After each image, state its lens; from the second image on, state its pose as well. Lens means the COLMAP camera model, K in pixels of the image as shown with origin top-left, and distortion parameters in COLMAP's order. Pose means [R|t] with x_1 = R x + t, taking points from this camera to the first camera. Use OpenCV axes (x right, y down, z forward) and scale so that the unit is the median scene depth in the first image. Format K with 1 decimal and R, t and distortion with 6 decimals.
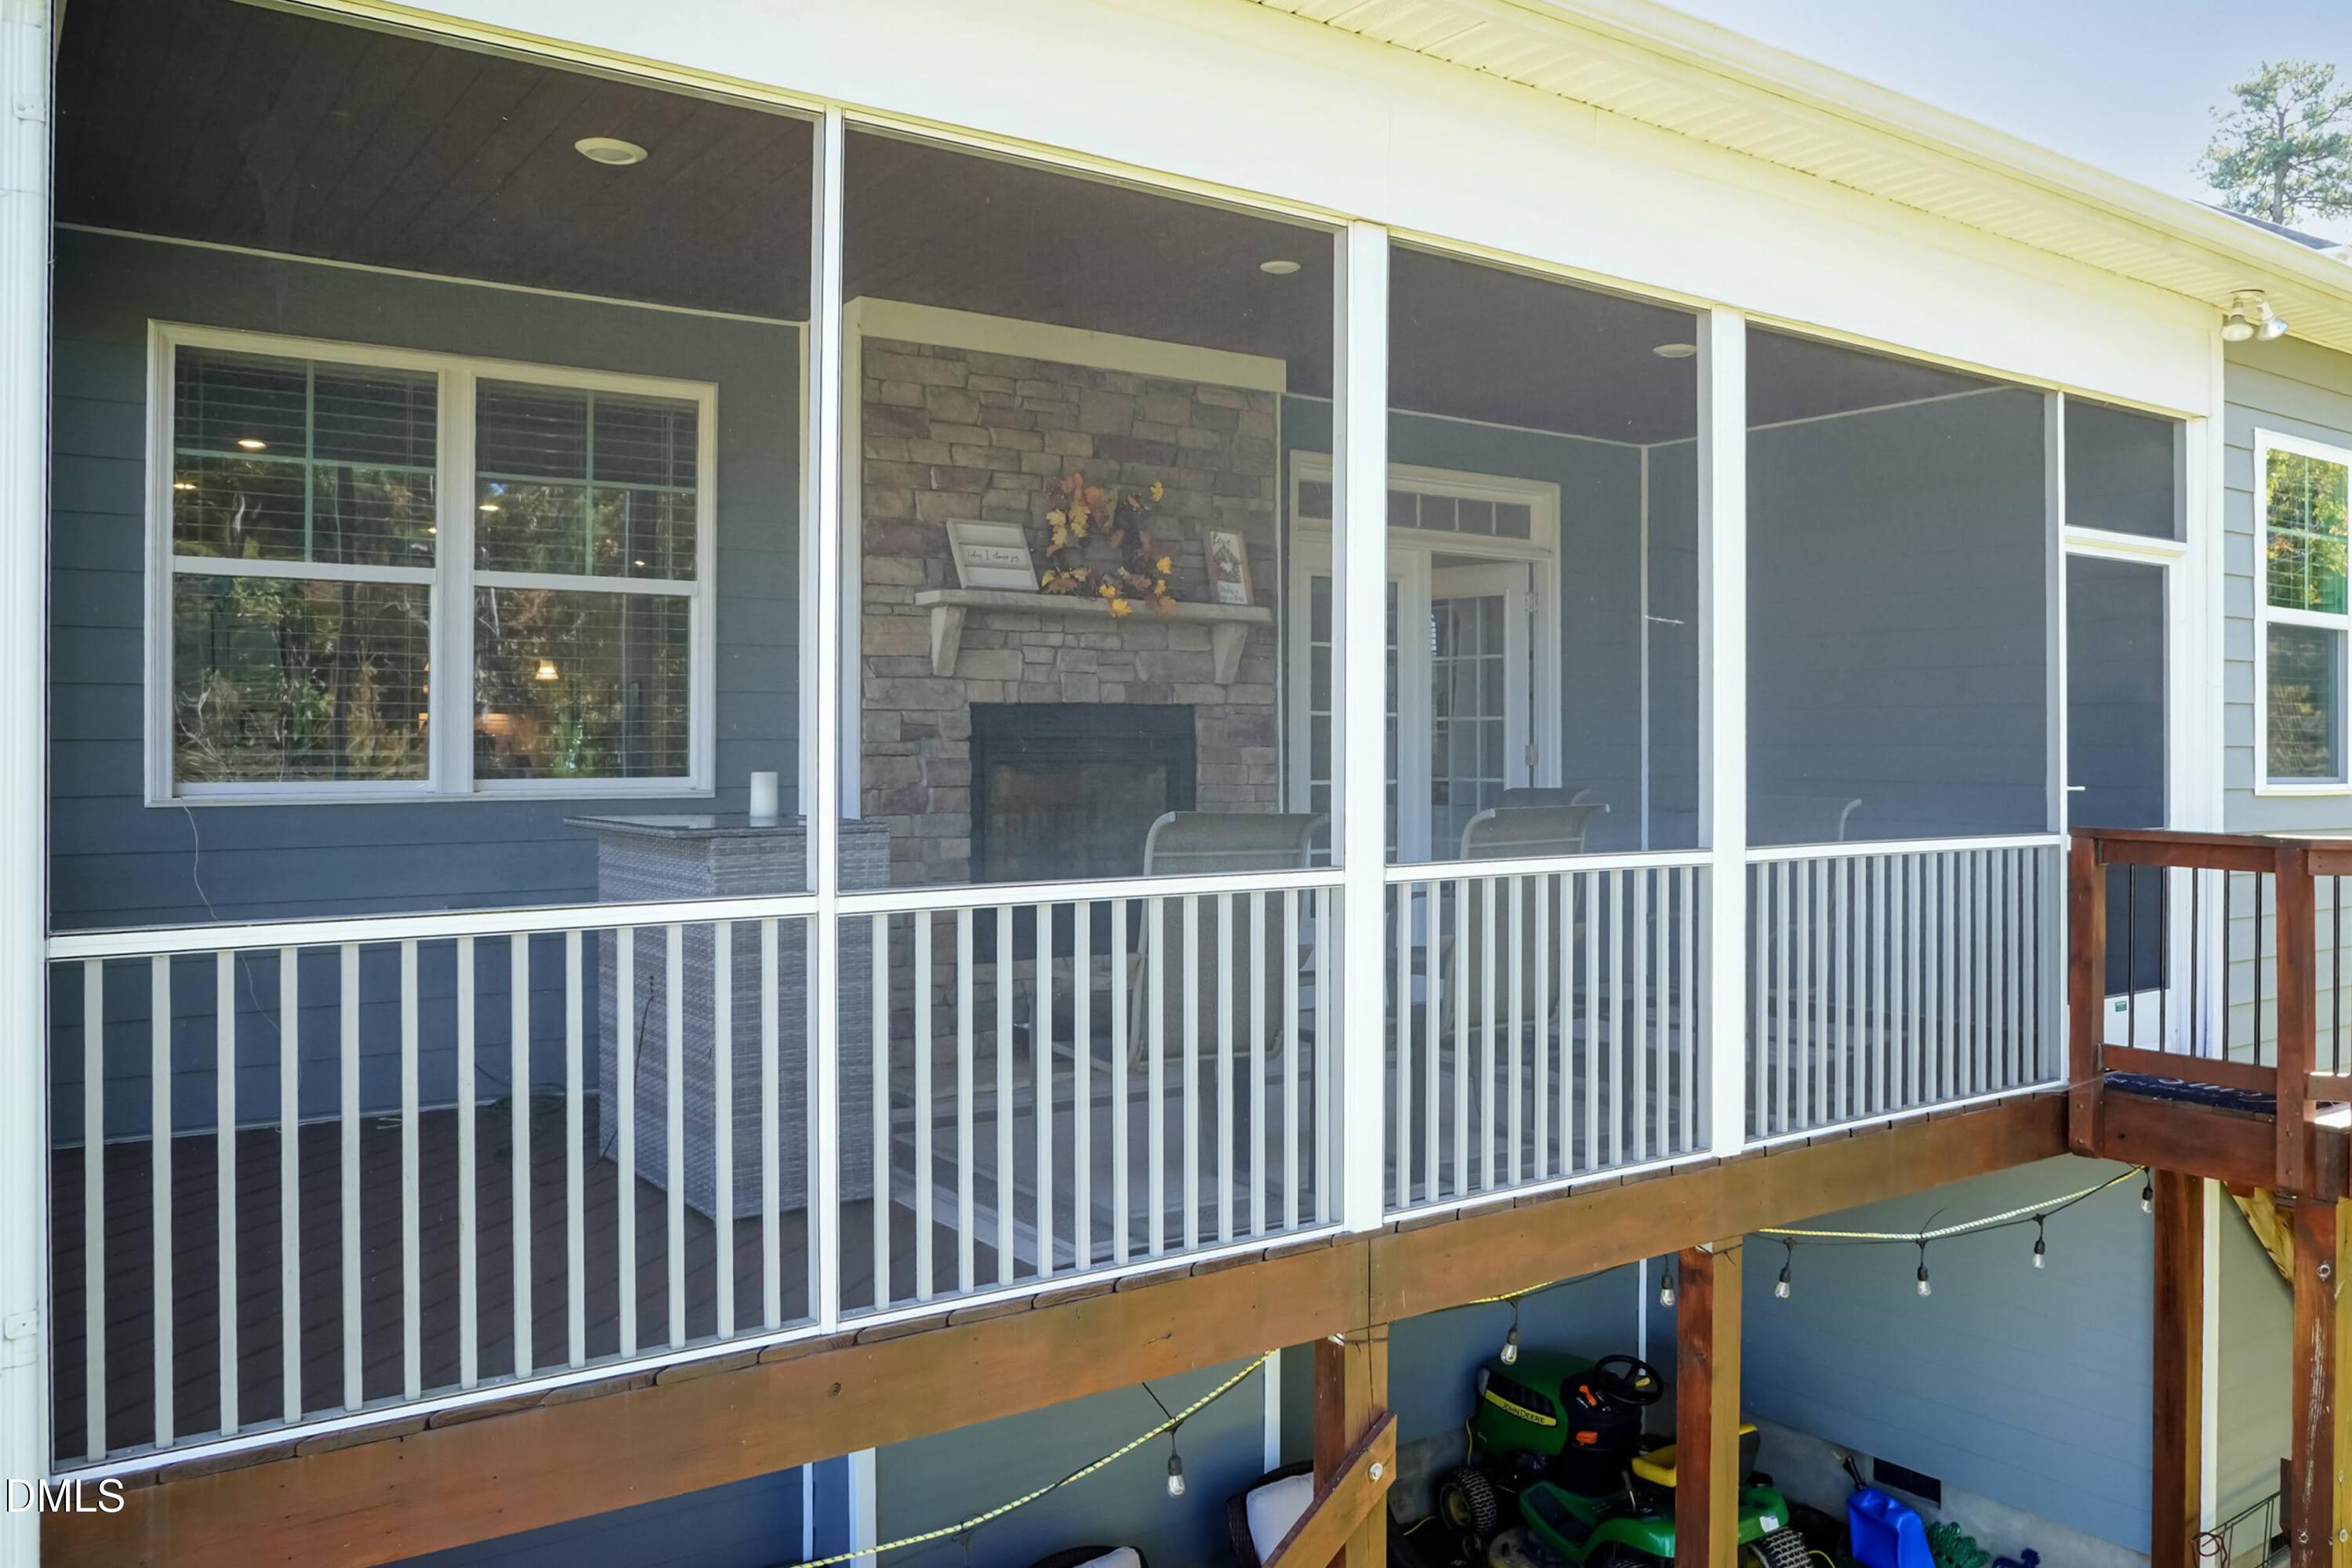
lens RADIAL K [[1754.3, 0, 1176.6], [0, 1754.3, 757.7], [0, 0, 1]] dist [-0.061214, 0.008137]
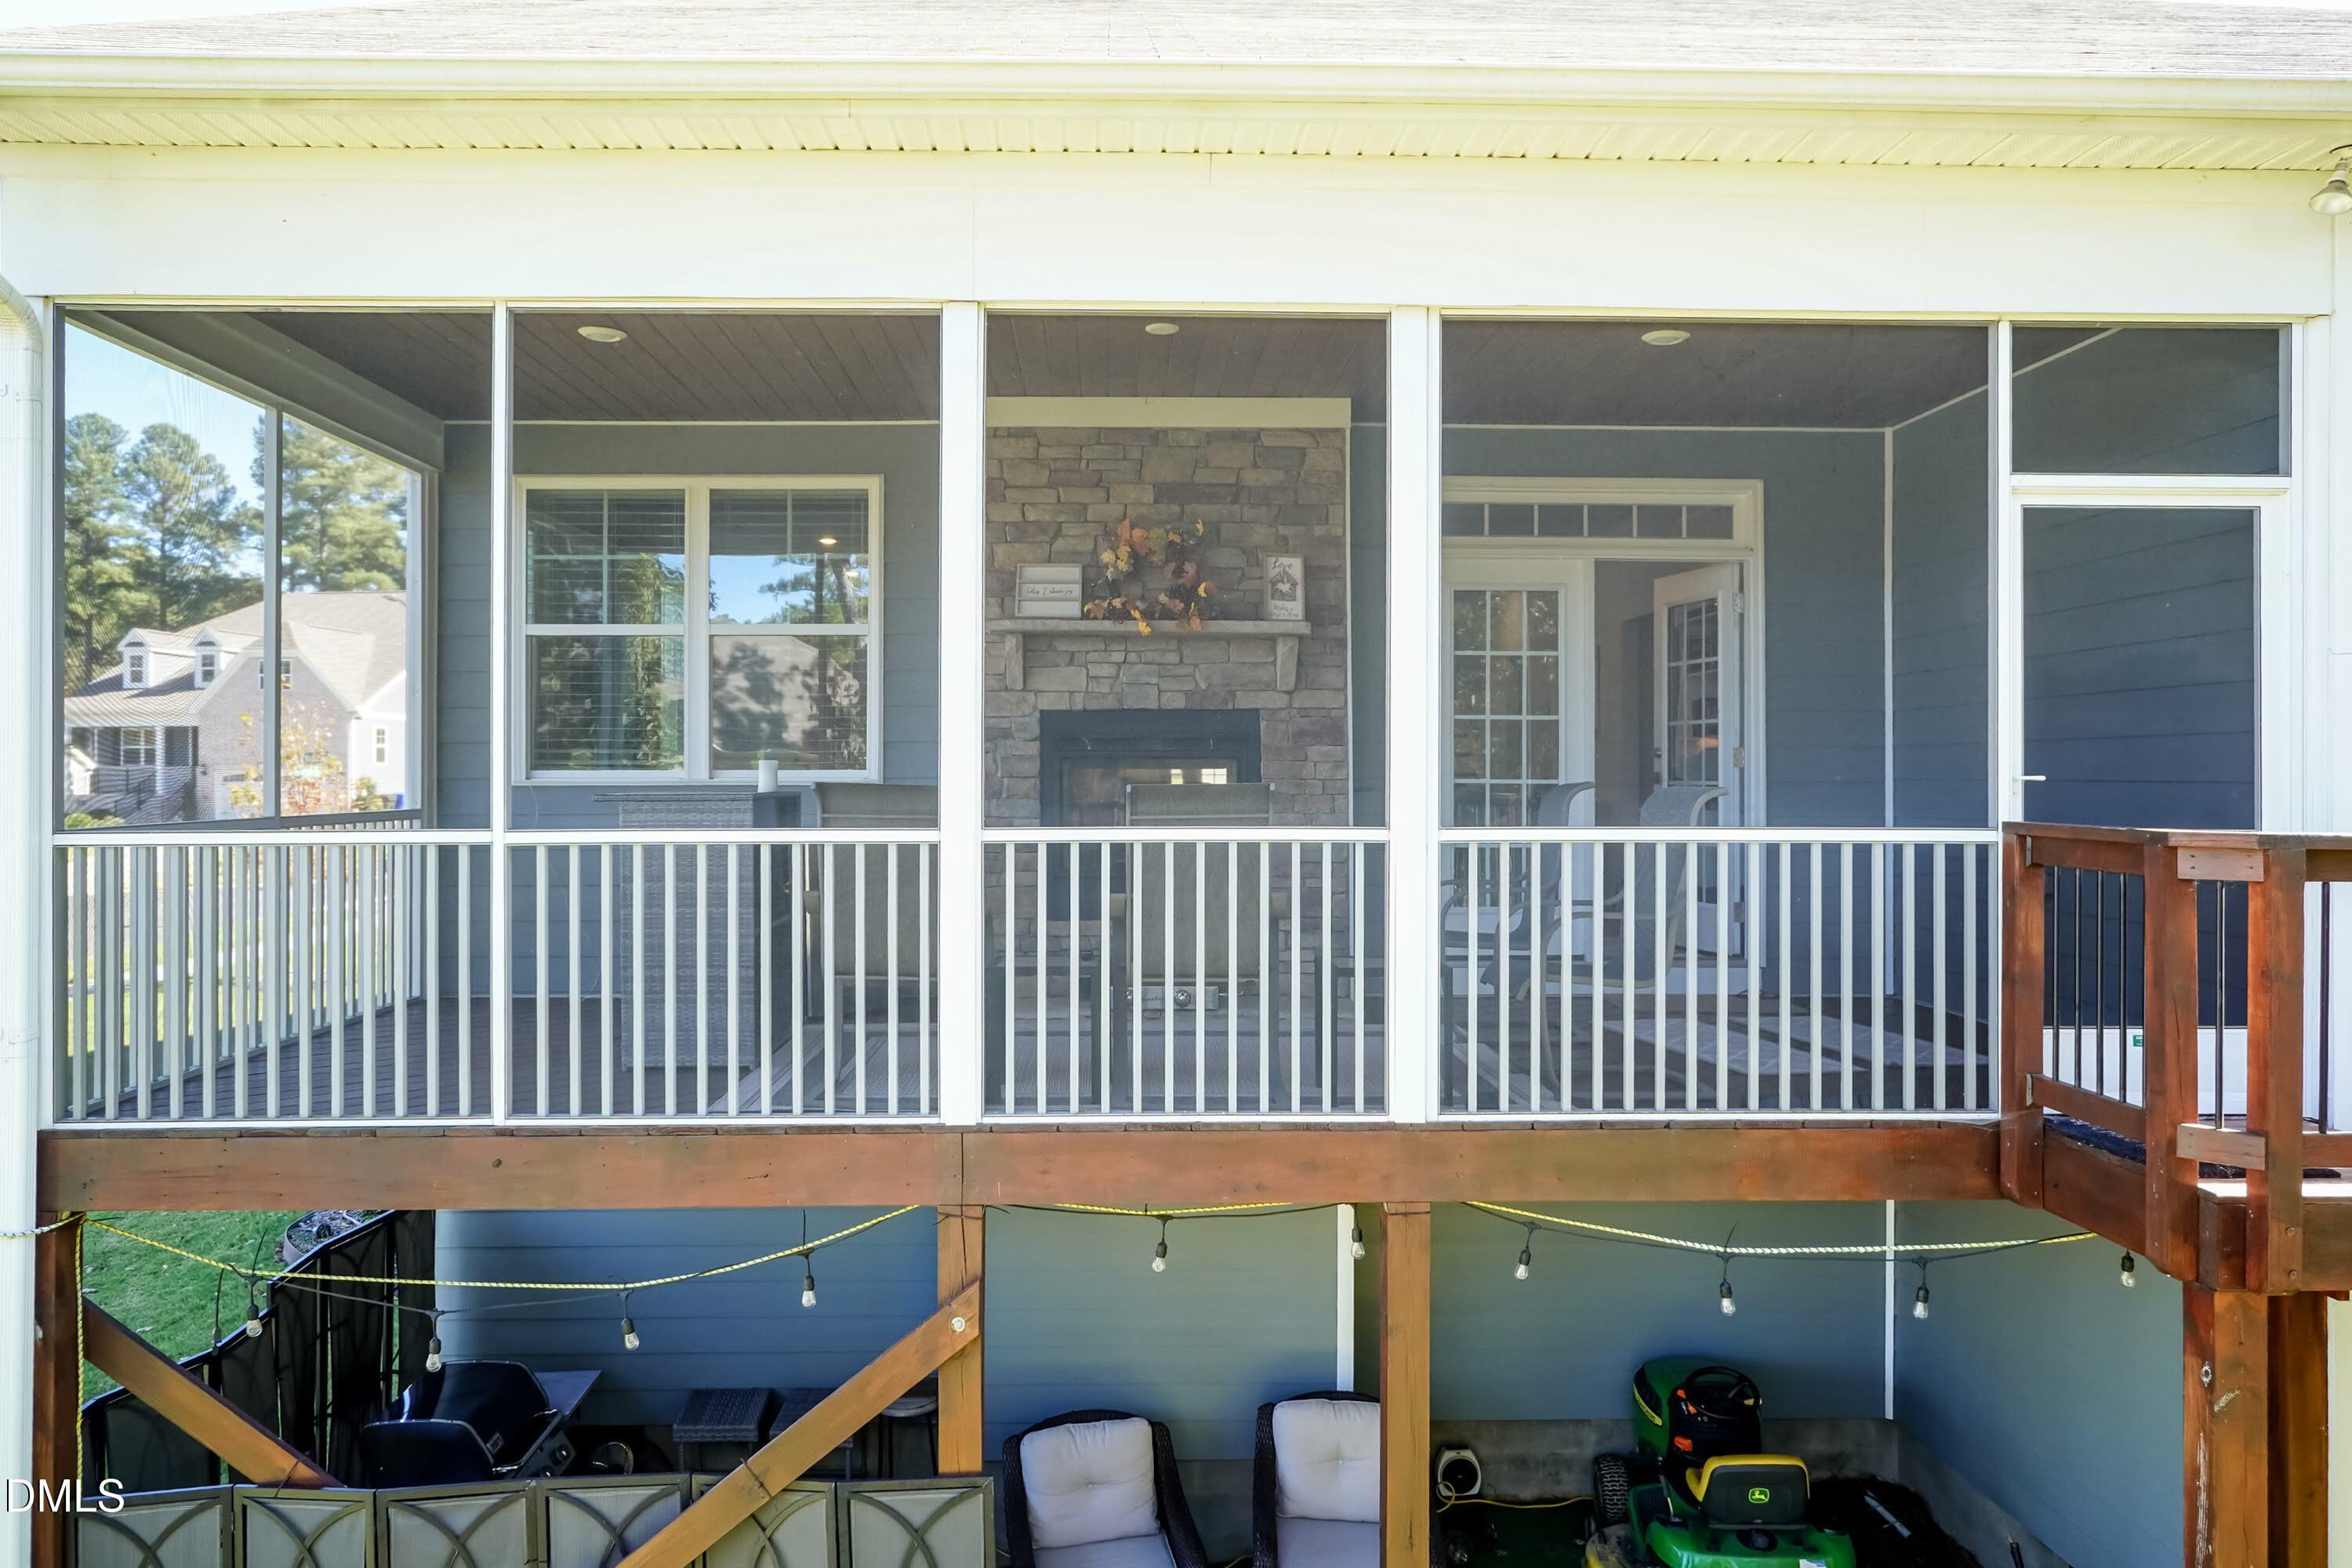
lens RADIAL K [[1602.4, 0, 1176.0], [0, 1602.4, 784.0], [0, 0, 1]] dist [-0.026061, -0.000790]
pose [[0.840283, 0.001208, -0.542147, 0.571917], [-0.002507, 0.999995, -0.001657, 0.022288], [0.542143, 0.002751, 0.840282, 0.094048]]
